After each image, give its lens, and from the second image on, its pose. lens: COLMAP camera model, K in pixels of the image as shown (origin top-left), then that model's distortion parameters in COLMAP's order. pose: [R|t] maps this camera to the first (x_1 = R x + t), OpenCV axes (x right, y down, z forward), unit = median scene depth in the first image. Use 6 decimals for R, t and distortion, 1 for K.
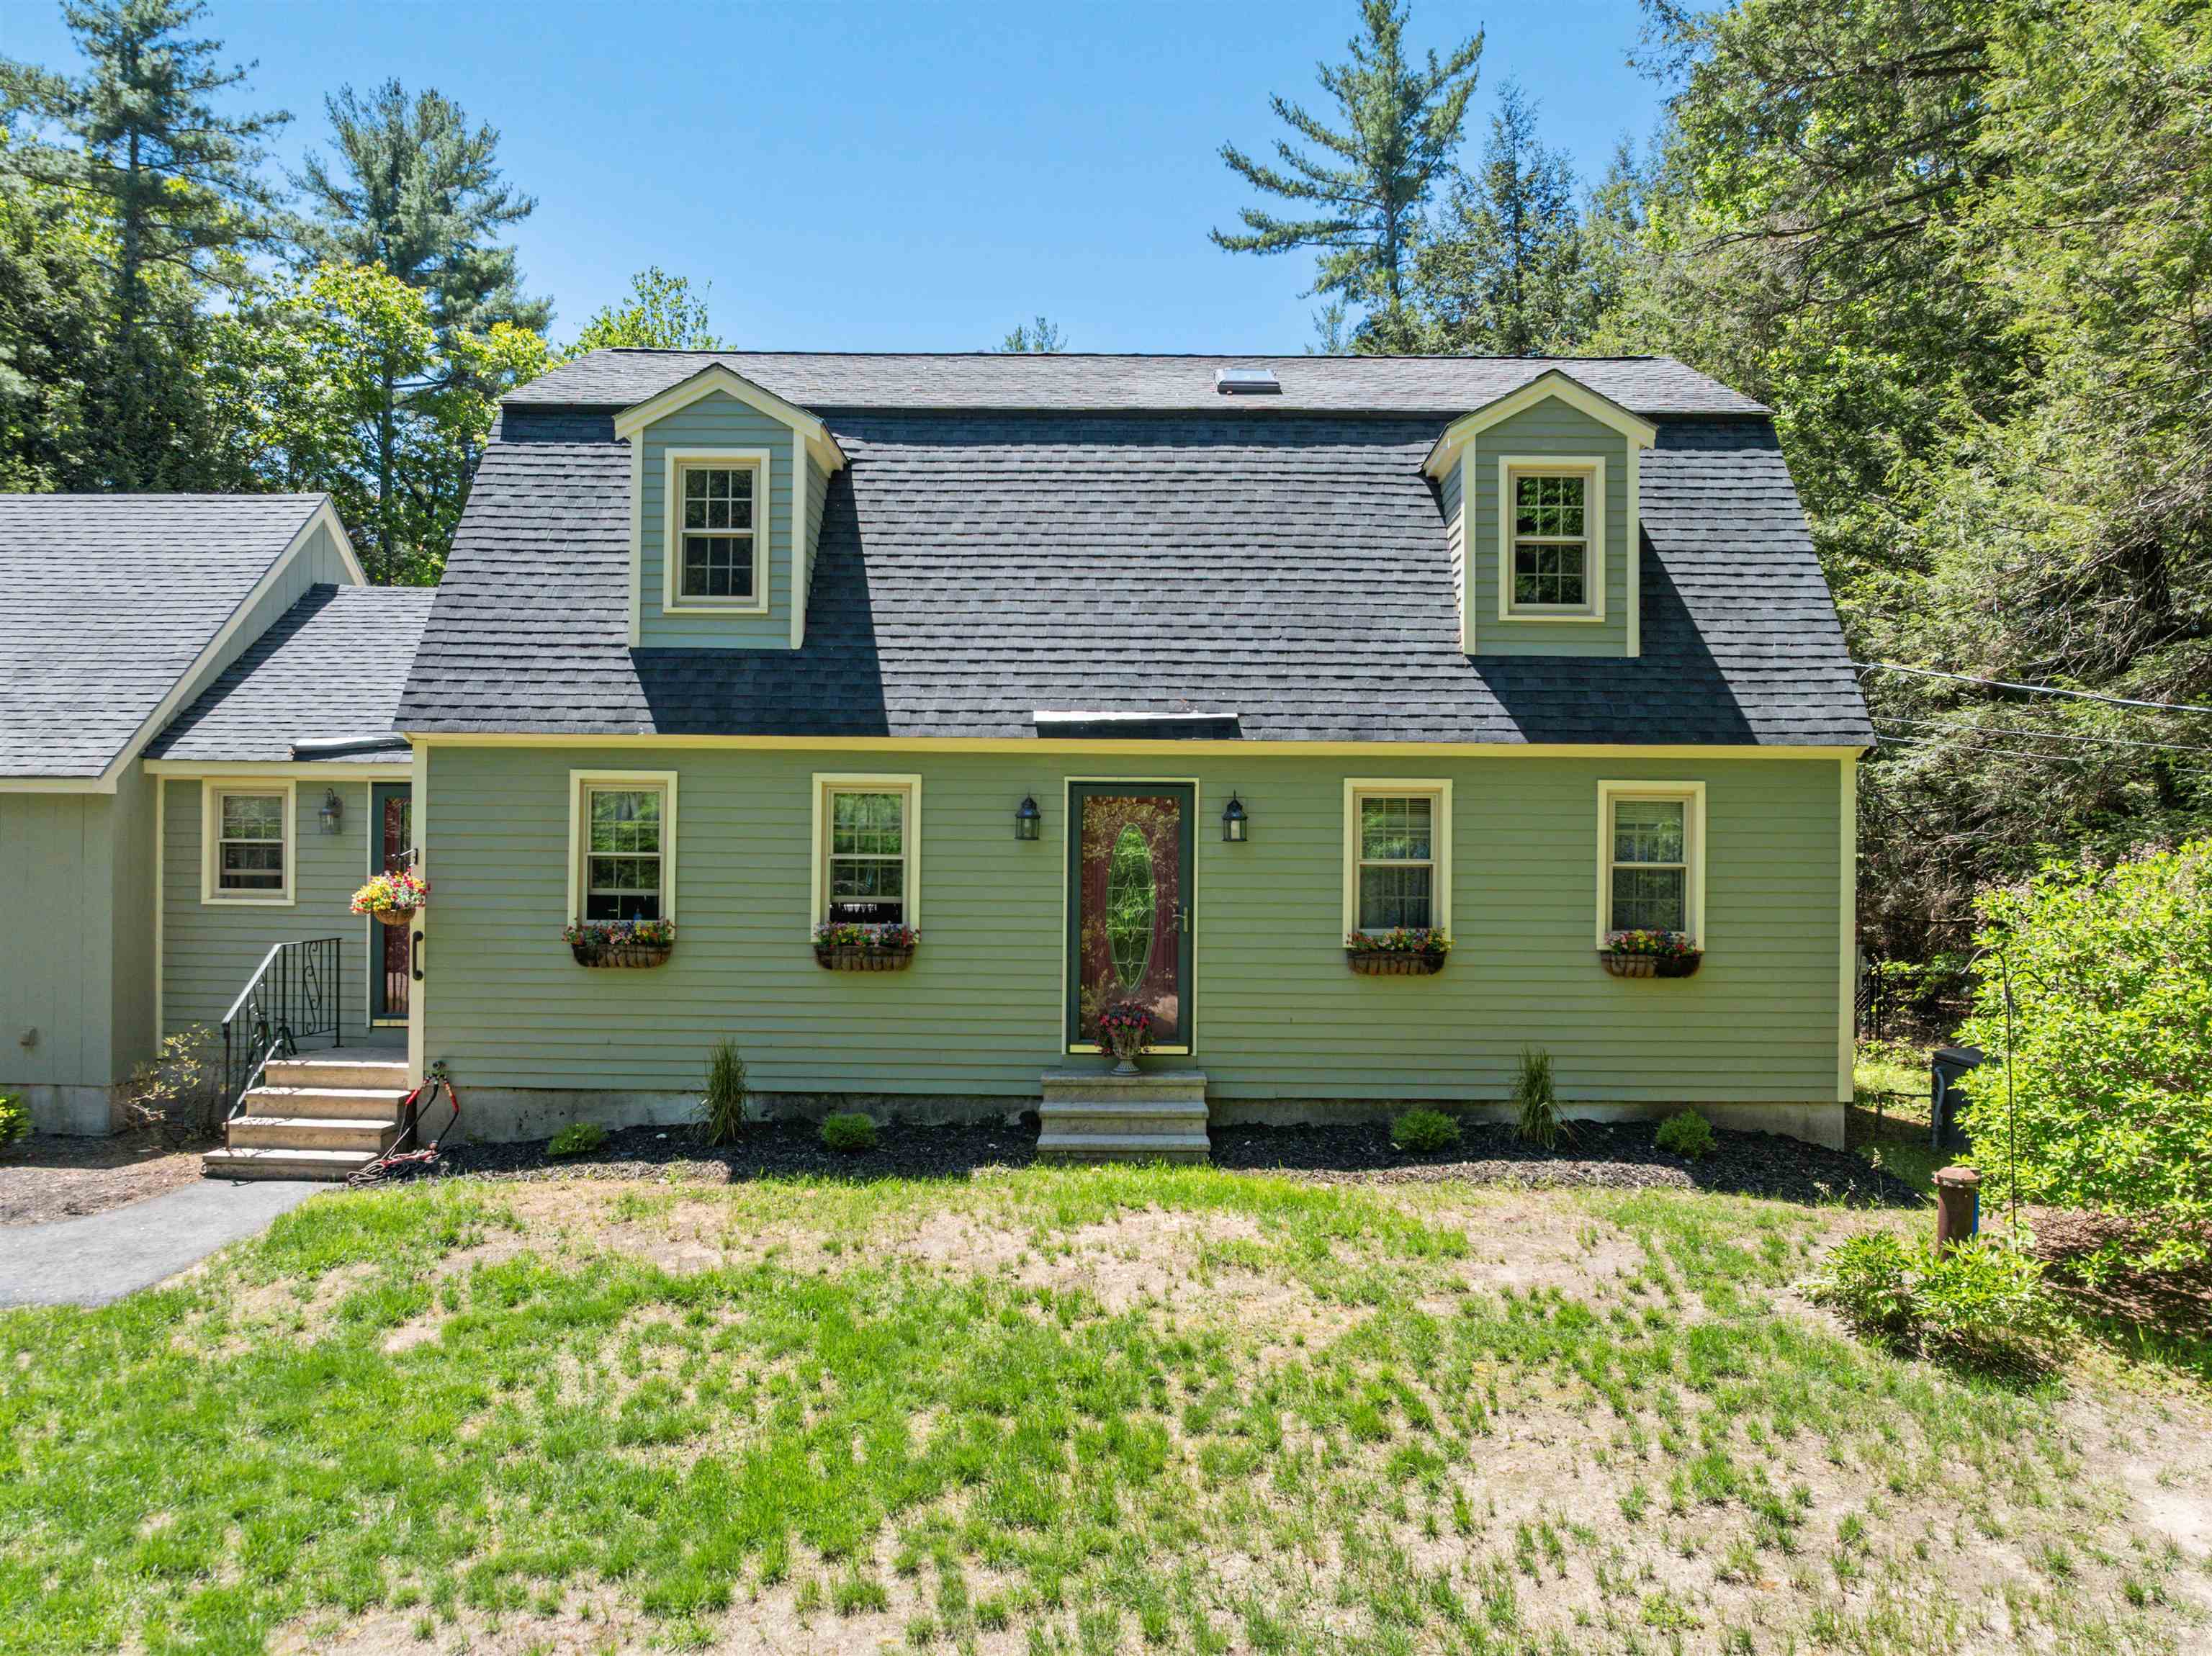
lens RADIAL K [[1565.3, 0, 1101.8], [0, 1565.3, 869.2], [0, 0, 1]] dist [-0.029869, -0.010544]
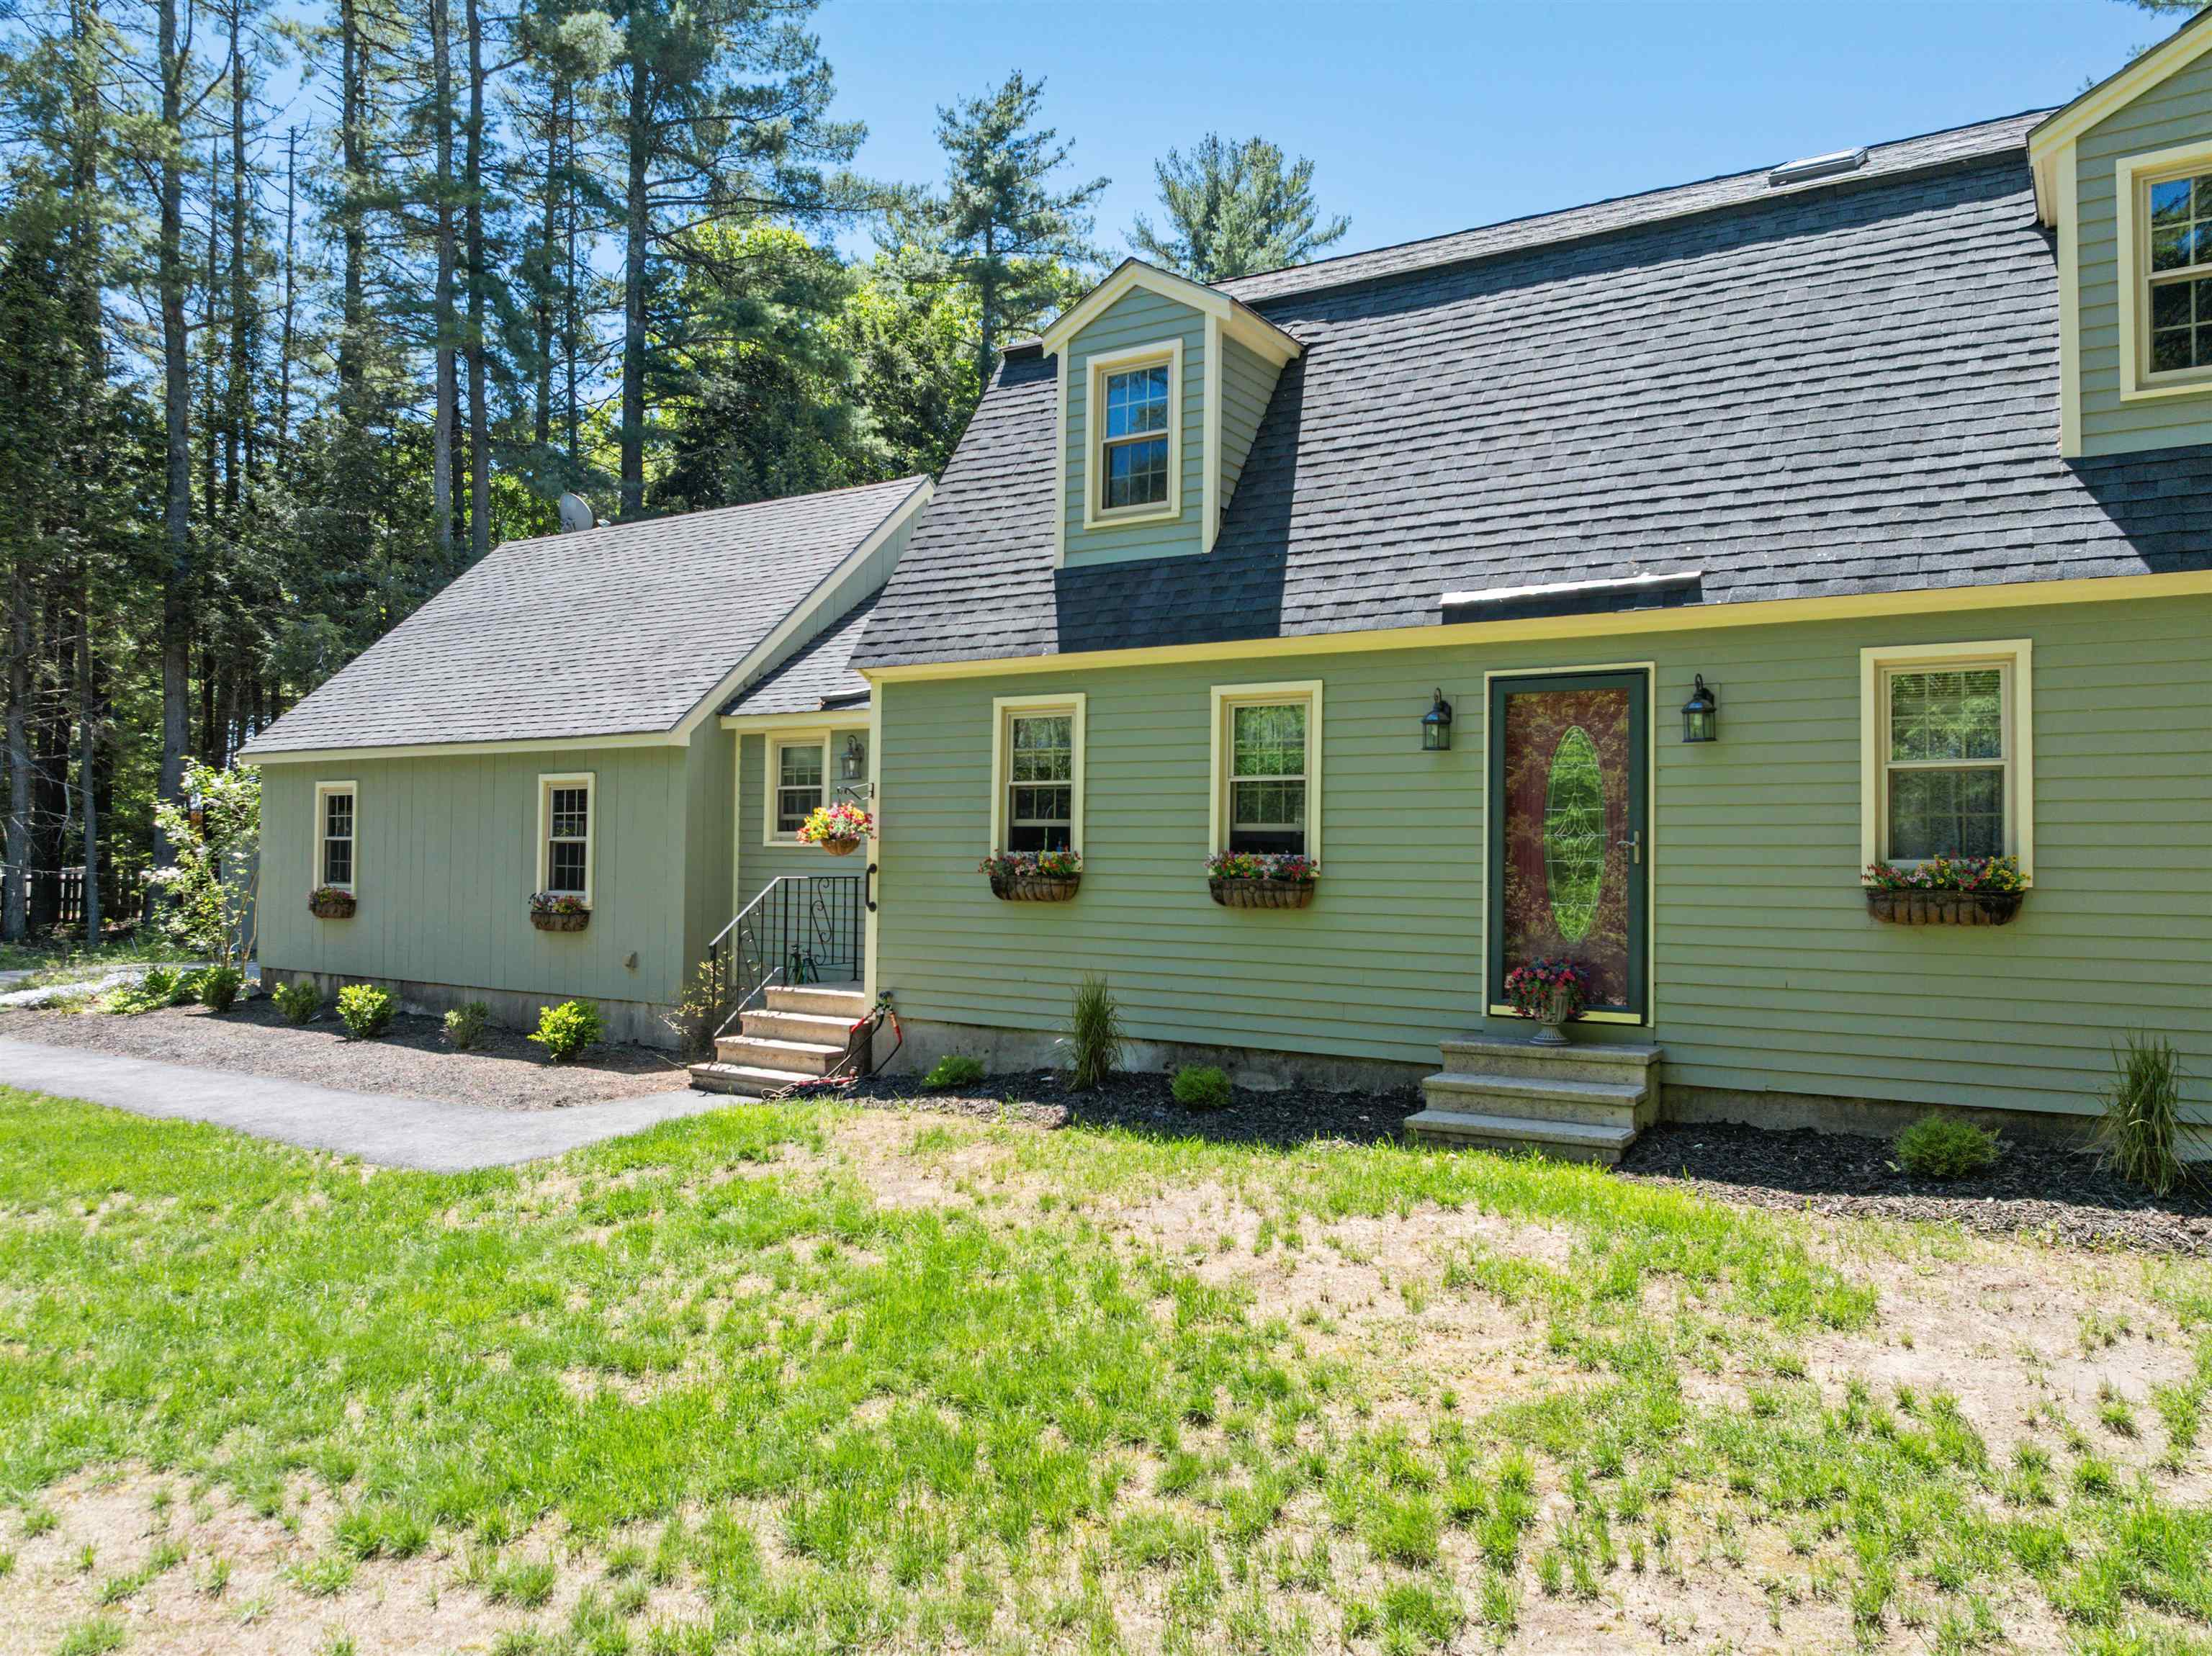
lens RADIAL K [[1552.0, 0, 1115.1], [0, 1552.0, 832.4], [0, 0, 1]] dist [-0.039091, 0.001829]
pose [[0.845719, -0.011290, -0.533509, 0.235933], [-0.004032, 0.999612, -0.027546, 0.045904], [0.533613, 0.025447, 0.845346, 0.220134]]
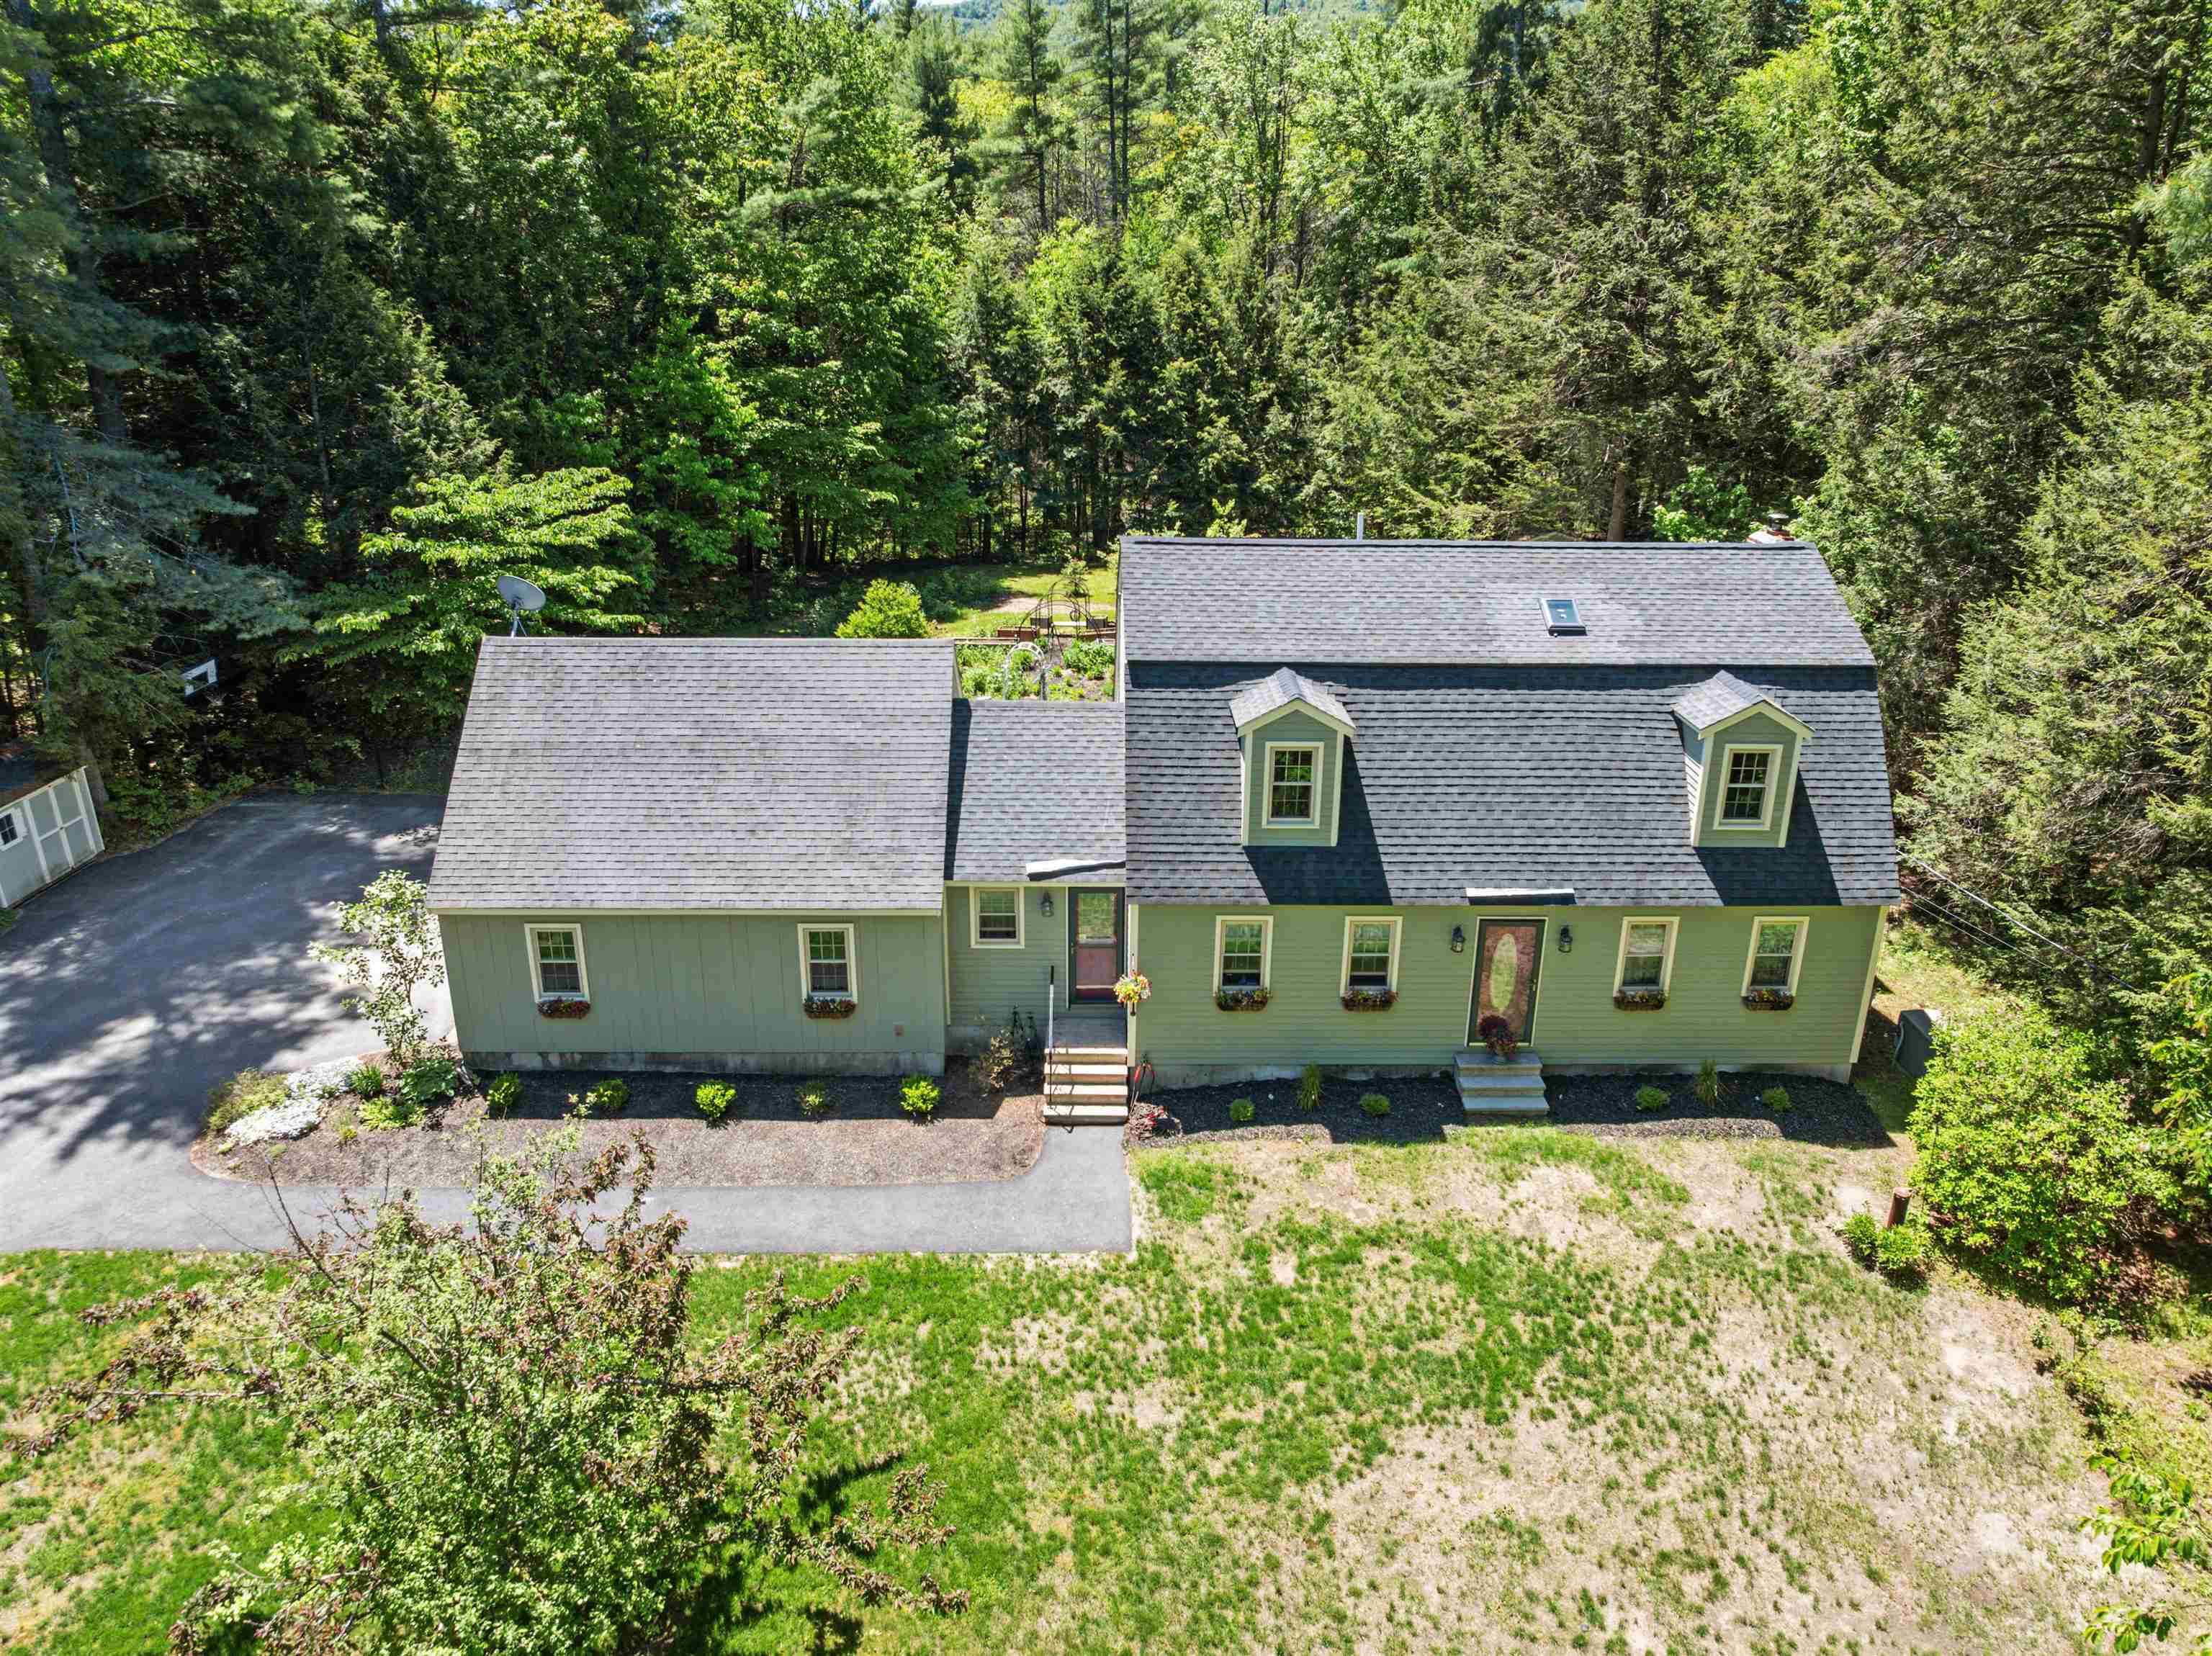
lens RADIAL K [[1555.1, 0, 1101.3], [0, 1555.1, 826.8], [0, 0, 1]] dist [-0.016968, -0.021283]
pose [[0.999568, -0.011450, 0.027075, -0.520410], [0.000944, 0.933059, 0.359723, -0.823818], [-0.029381, -0.359542, 0.932666, -0.692054]]
